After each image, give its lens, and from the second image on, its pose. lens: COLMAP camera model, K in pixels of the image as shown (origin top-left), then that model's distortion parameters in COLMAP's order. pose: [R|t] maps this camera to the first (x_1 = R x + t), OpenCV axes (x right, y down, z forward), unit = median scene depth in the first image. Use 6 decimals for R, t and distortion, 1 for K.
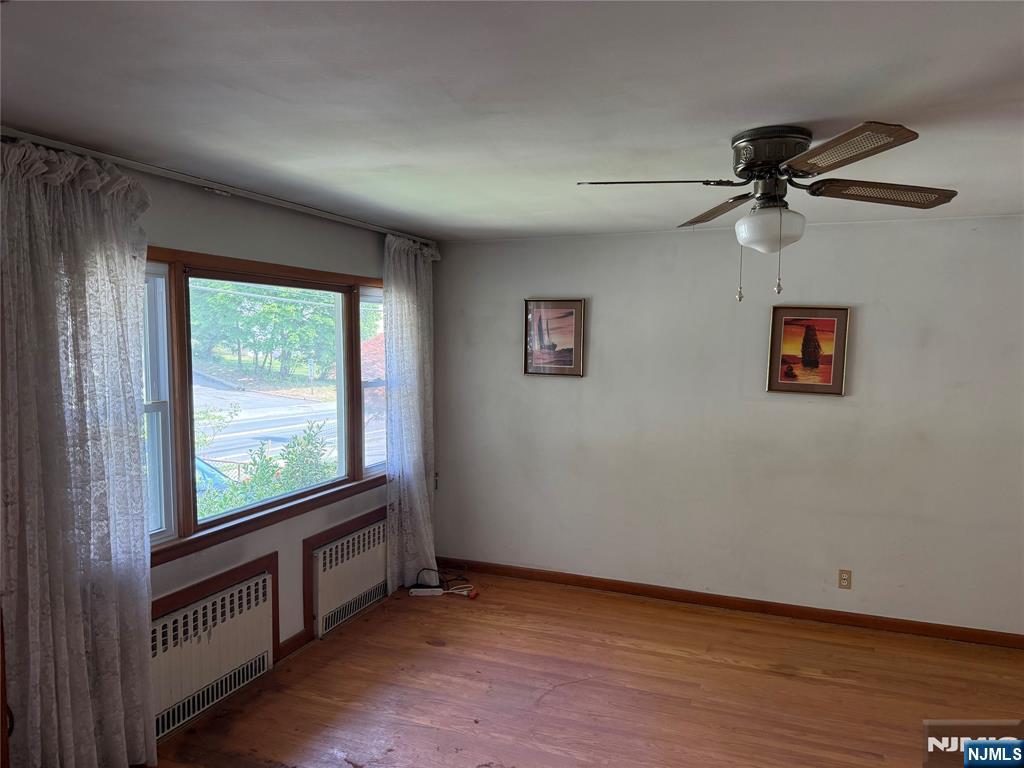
lens RADIAL K [[720.5, 0, 517.3], [0, 720.5, 384.1], [0, 0, 1]] dist [0.003880, 0.003335]
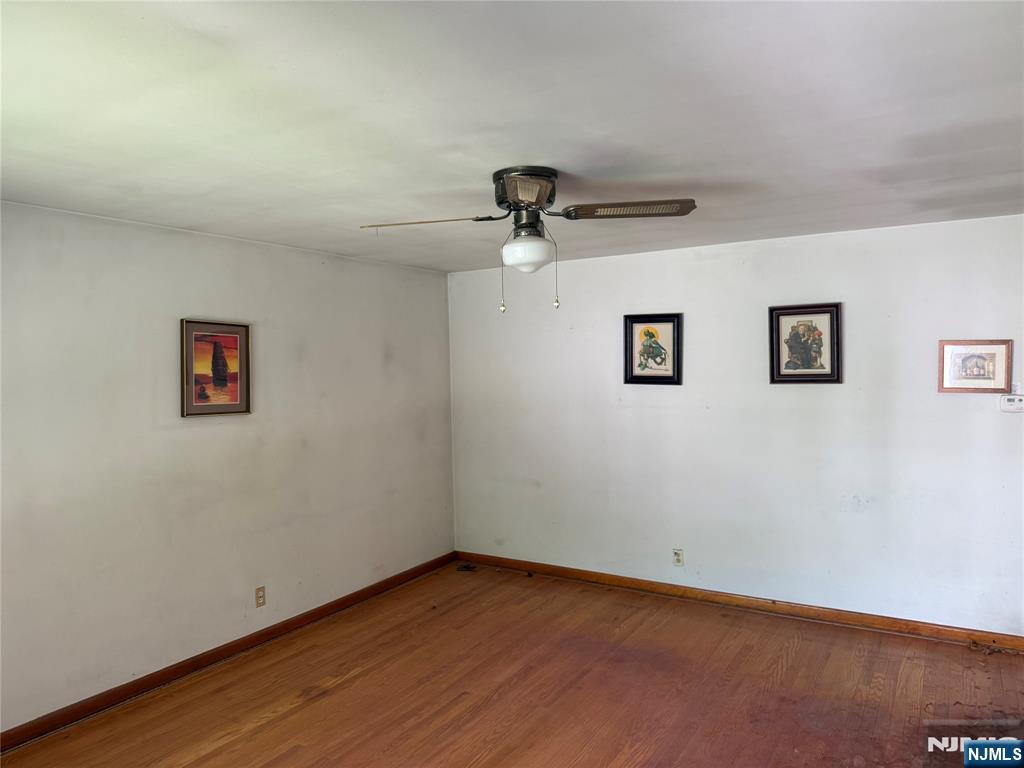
lens RADIAL K [[720.5, 0, 515.3], [0, 720.5, 385.9], [0, 0, 1]] dist [0.003880, 0.003335]
pose [[0.192065, -0.047995, 0.980208, -0.444135], [0.087738, 0.995644, 0.031559, -0.020051], [-0.977452, 0.079940, 0.195439, 0.441887]]
